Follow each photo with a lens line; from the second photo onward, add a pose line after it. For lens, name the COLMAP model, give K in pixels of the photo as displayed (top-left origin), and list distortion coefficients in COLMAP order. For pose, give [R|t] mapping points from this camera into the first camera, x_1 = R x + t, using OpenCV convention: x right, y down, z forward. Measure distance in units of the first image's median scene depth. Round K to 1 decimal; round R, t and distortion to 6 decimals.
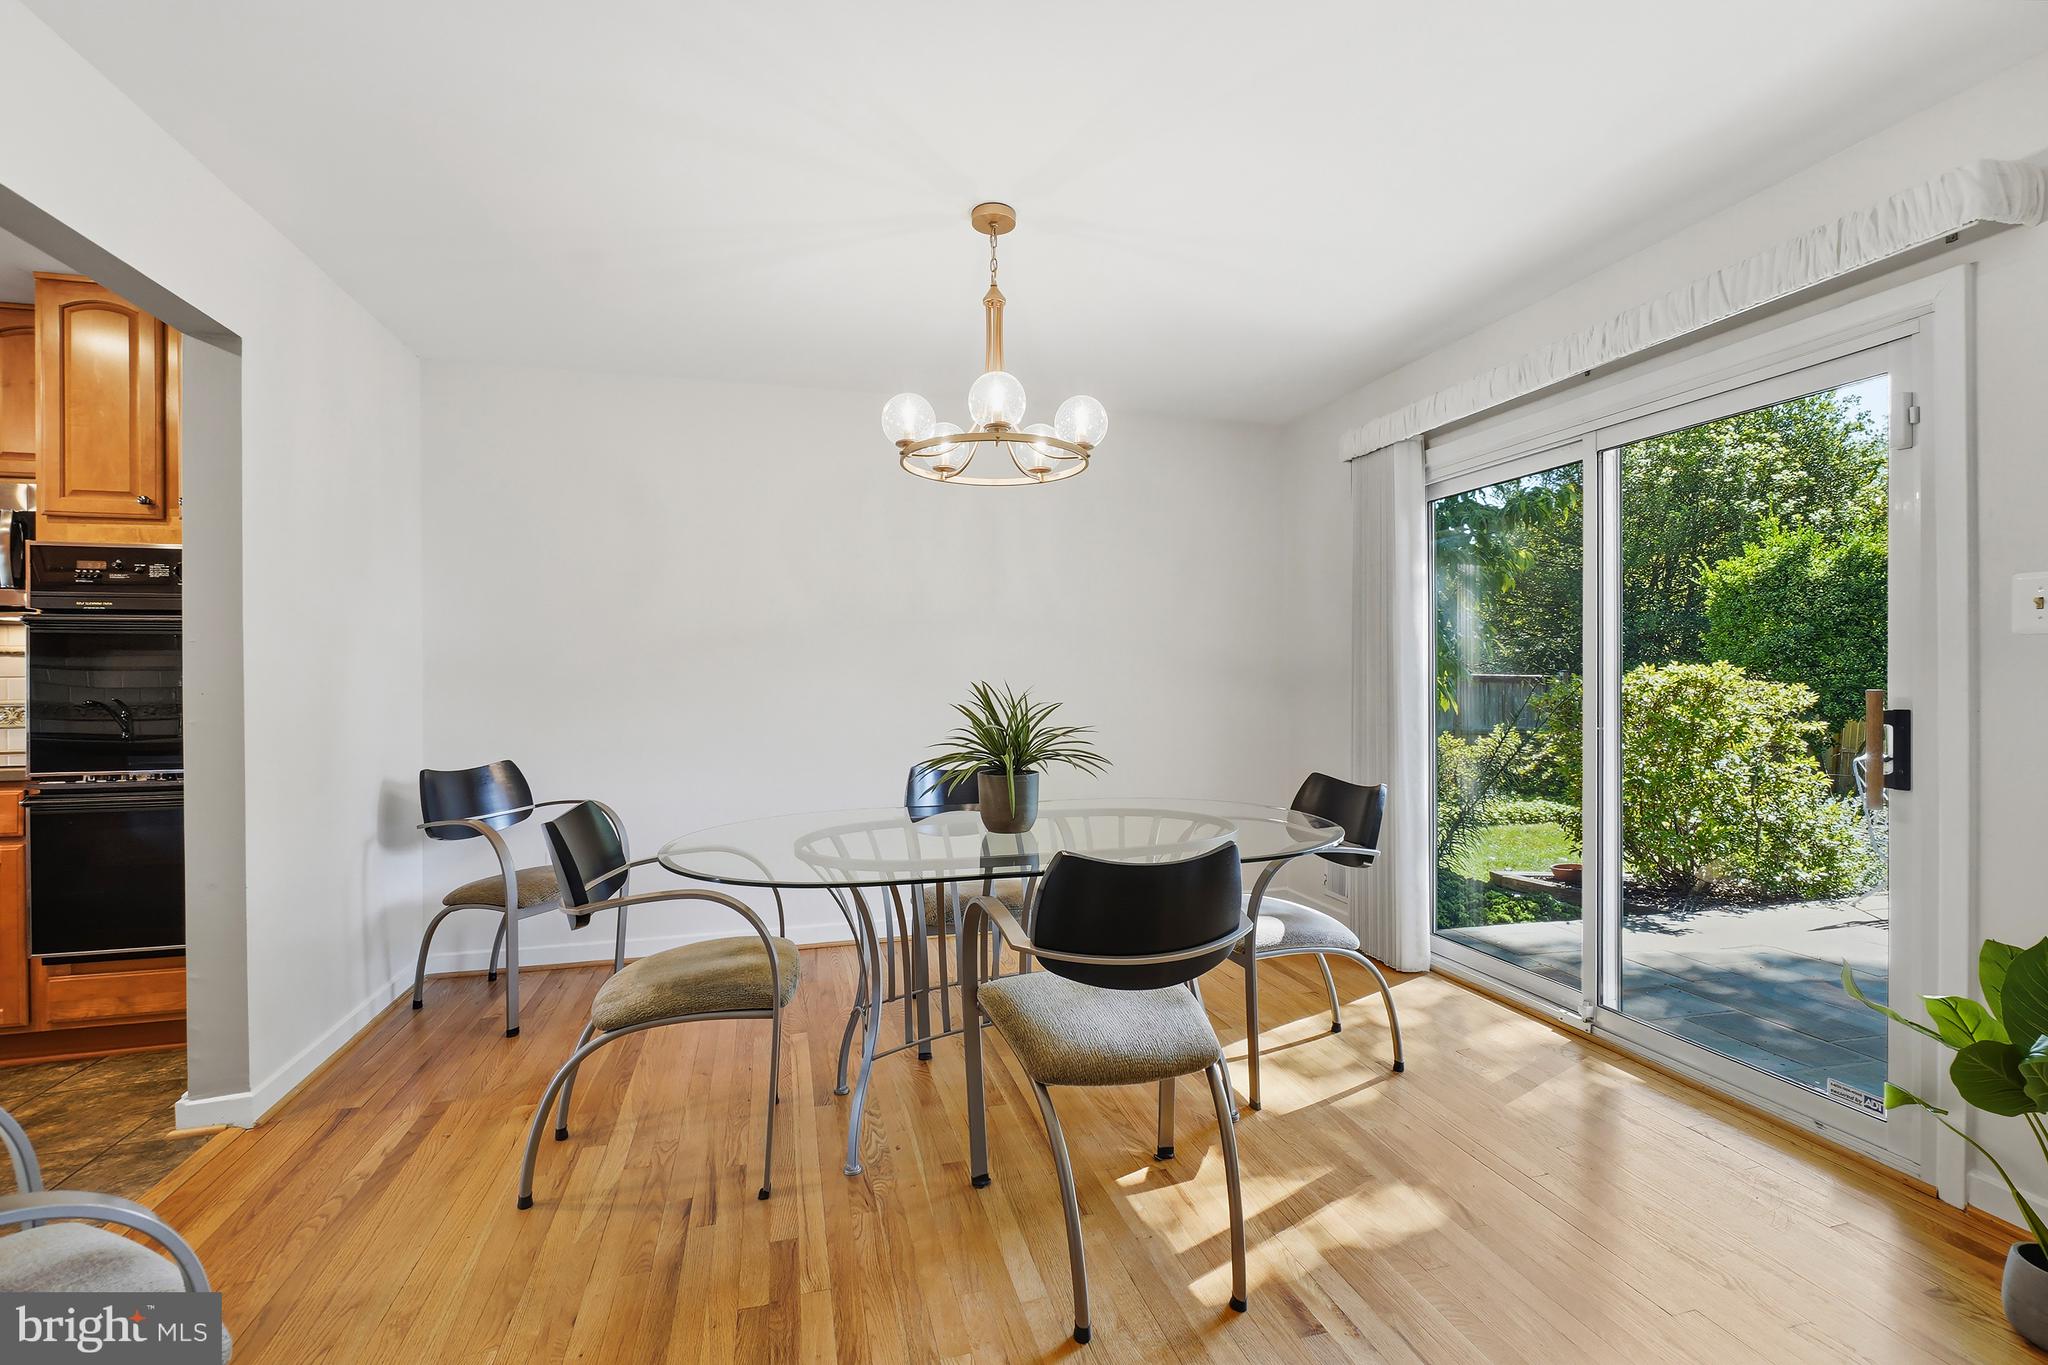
lens RADIAL K [[898.8, 0, 1020.4], [0, 898.8, 676.7], [0, 0, 1]] dist [-0.003764, -0.000129]
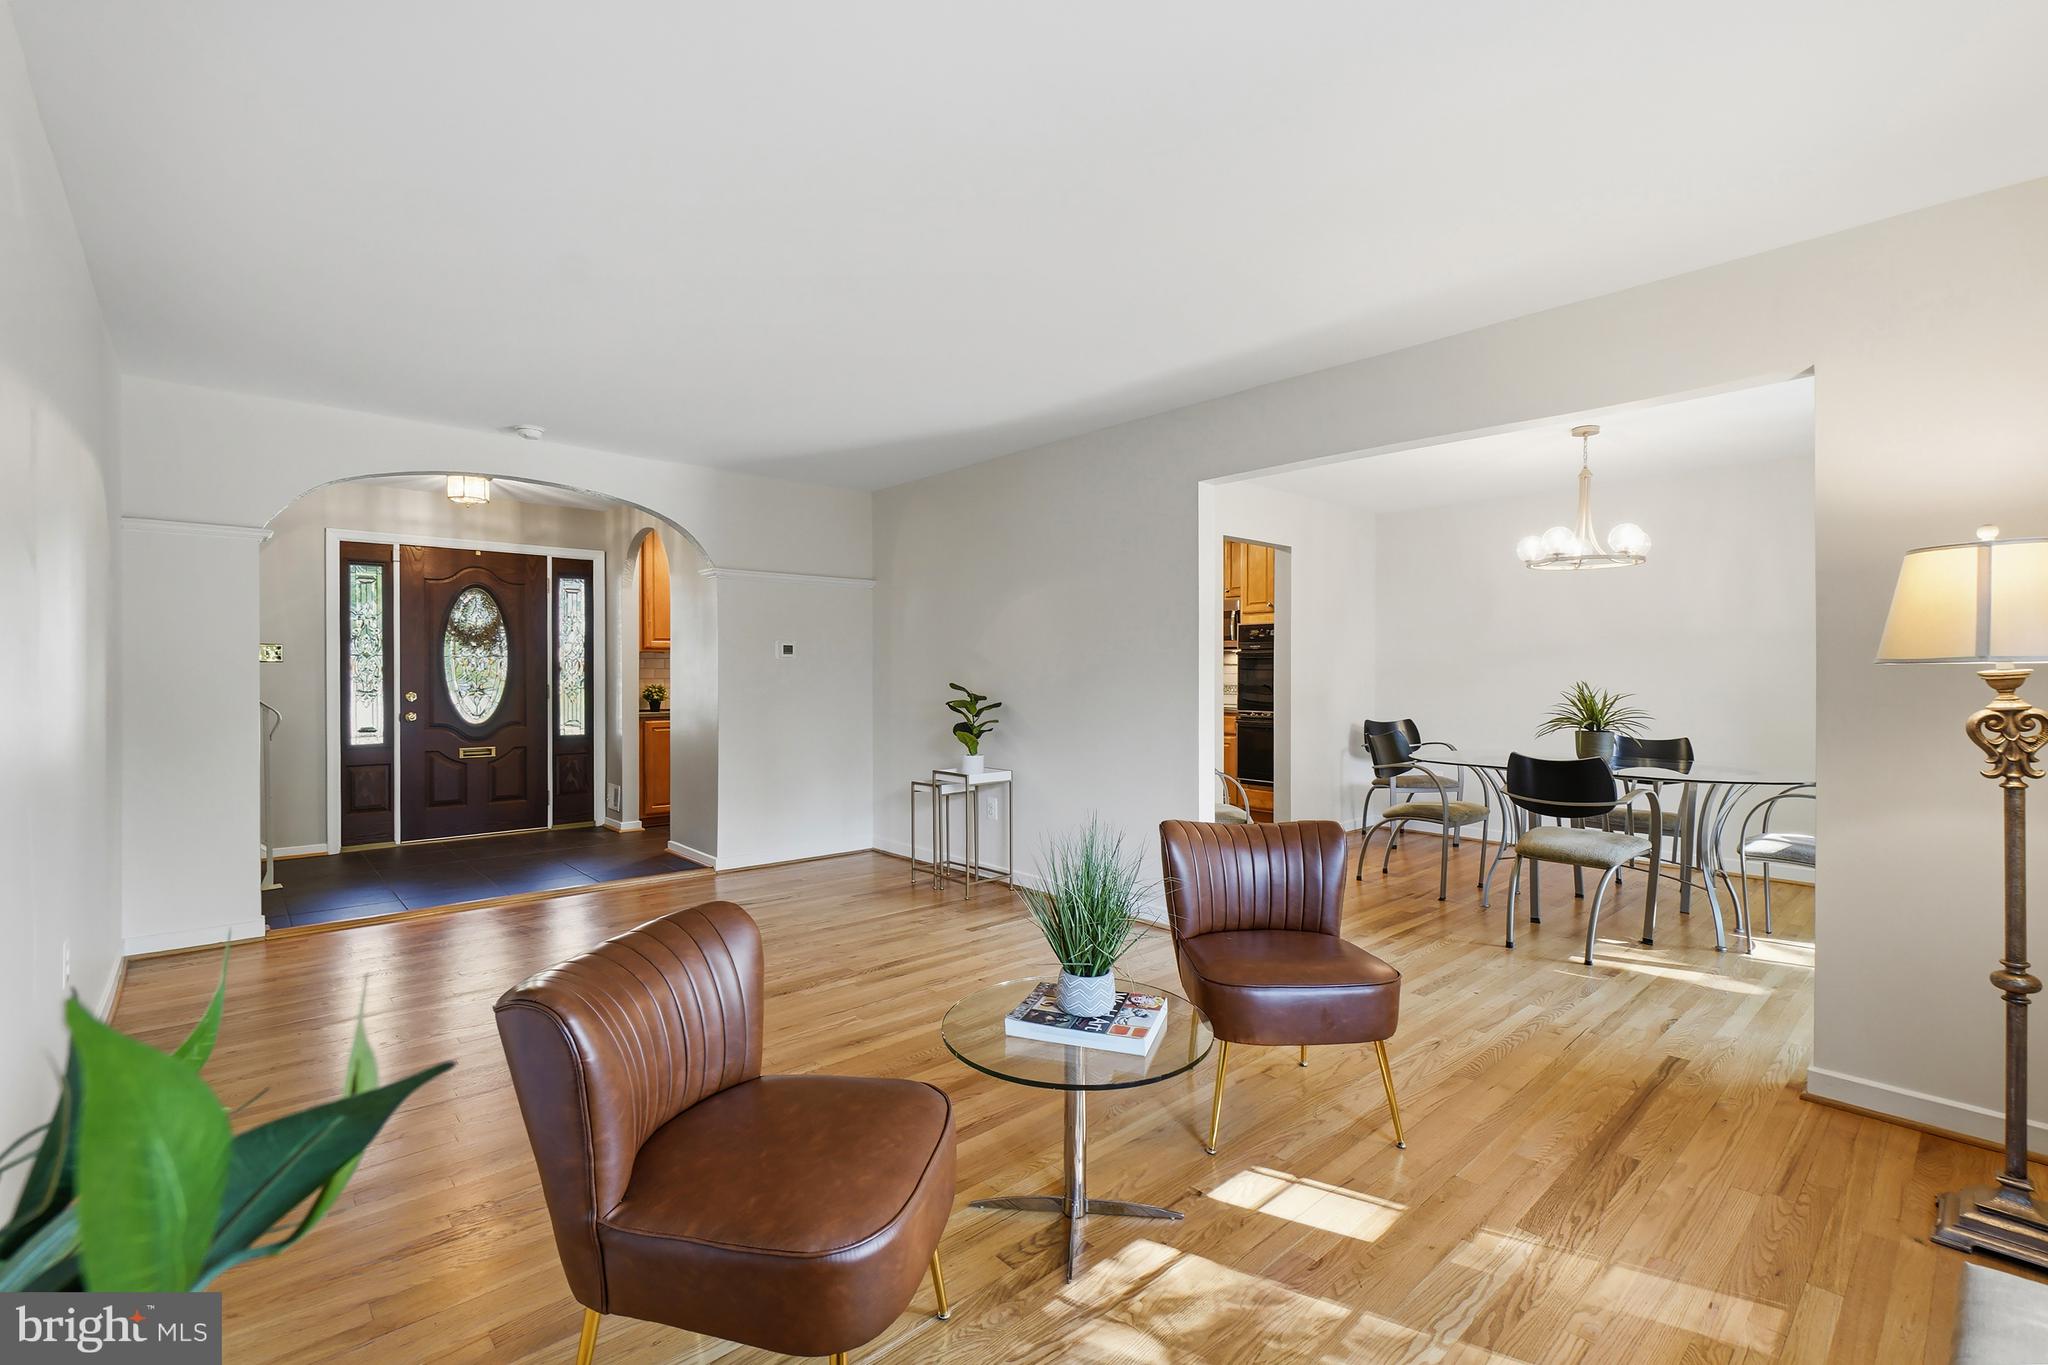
lens RADIAL K [[898.8, 0, 1024.2], [0, 898.8, 676.9], [0, 0, 1]] dist [-0.003764, -0.000129]
pose [[0.456167, 0.007066, -0.889866, 0.945517], [-0.000119, 0.999969, 0.007880, -0.015152], [0.889894, -0.003488, 0.456154, -0.755370]]
